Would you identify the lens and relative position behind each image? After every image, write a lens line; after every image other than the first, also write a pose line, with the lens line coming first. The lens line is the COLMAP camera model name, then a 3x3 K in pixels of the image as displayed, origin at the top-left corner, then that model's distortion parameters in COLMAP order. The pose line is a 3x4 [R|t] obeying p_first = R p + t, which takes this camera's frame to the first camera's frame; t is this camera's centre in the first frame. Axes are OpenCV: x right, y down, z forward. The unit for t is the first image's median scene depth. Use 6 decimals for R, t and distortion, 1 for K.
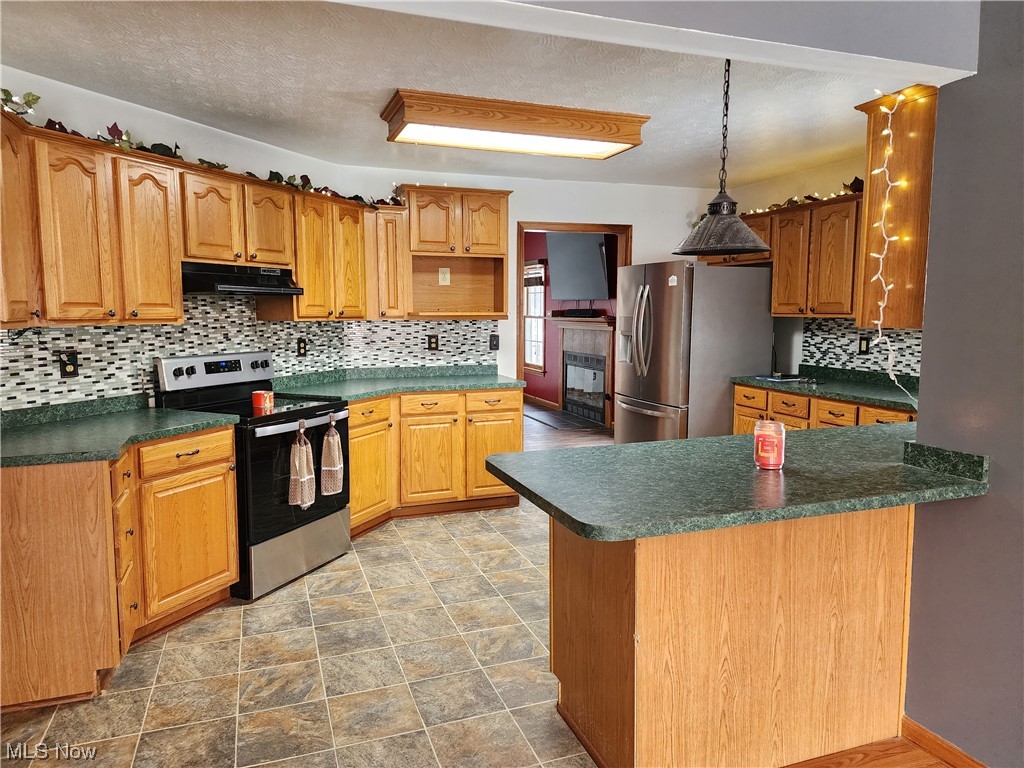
lens RADIAL K [[682.6, 0, 502.0], [0, 682.6, 378.3], [0, 0, 1]] dist [0.078956, -0.066501]
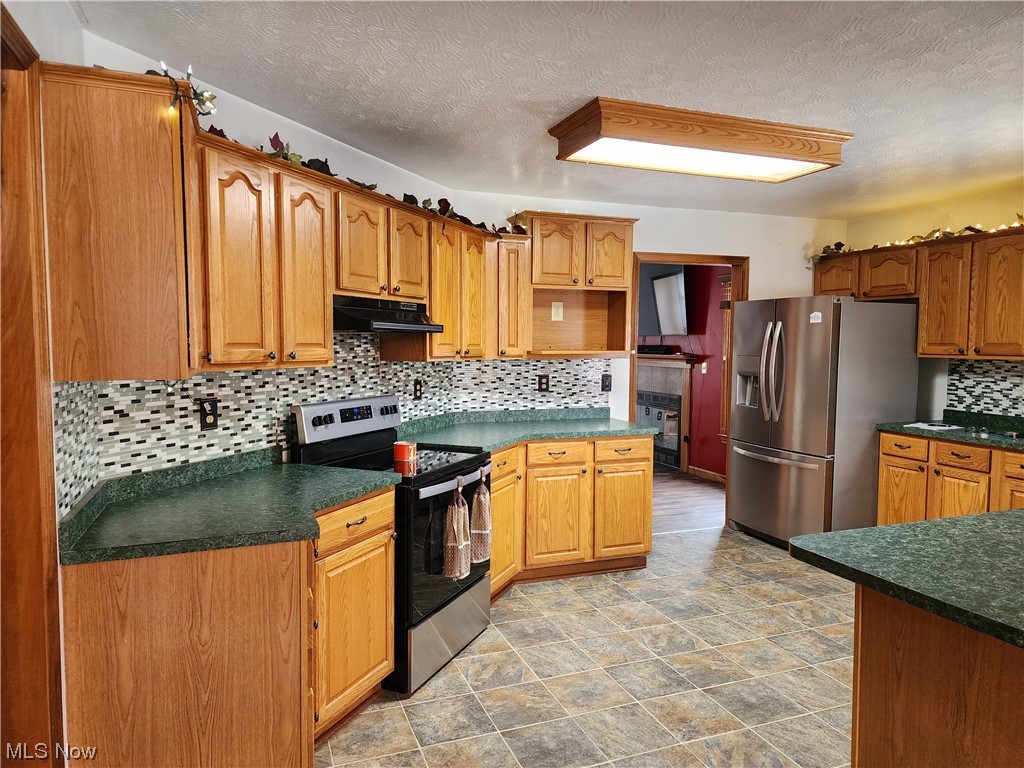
lens RADIAL K [[682.6, 0, 506.7], [0, 682.6, 385.4], [0, 0, 1]] dist [0.078956, -0.066501]
pose [[0.999697, 0.004520, 0.024203, -0.216998], [-0.003612, 0.999293, -0.037432, -0.019473], [-0.024355, 0.037334, 0.999006, 0.115971]]
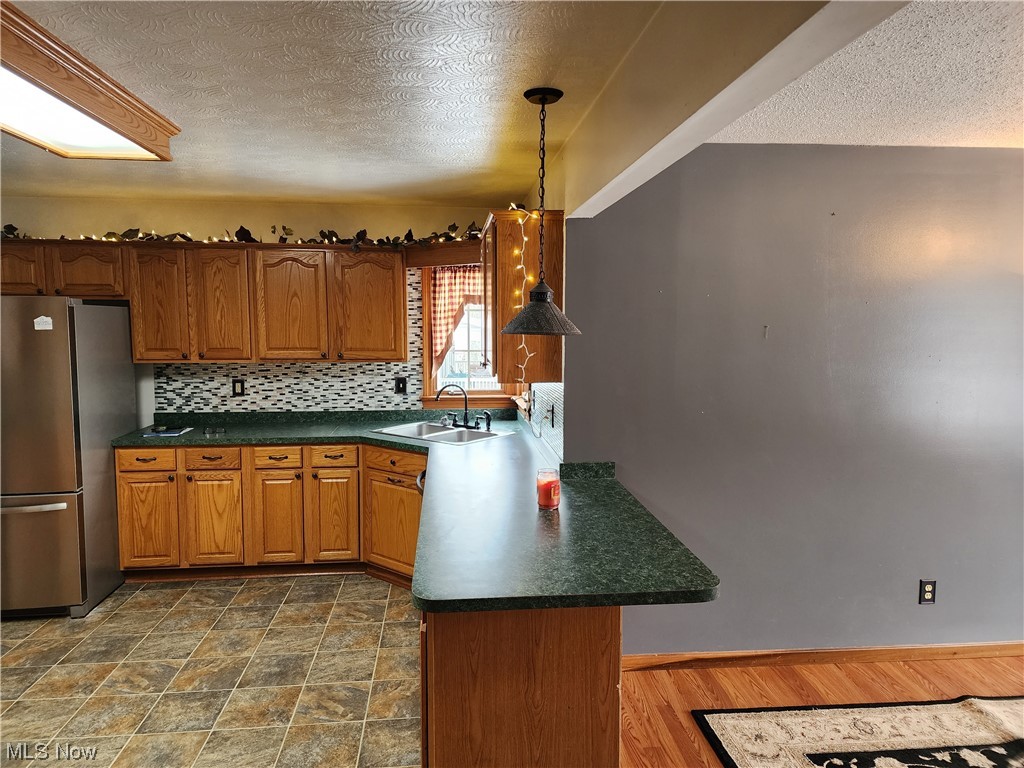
lens RADIAL K [[682.6, 0, 512.9], [0, 682.6, 380.4], [0, 0, 1]] dist [0.078956, -0.066501]
pose [[0.242795, -0.086118, 0.966247, -0.418684], [0.097829, 0.993148, 0.063933, -0.095296], [-0.965132, 0.079004, 0.249556, 0.401437]]
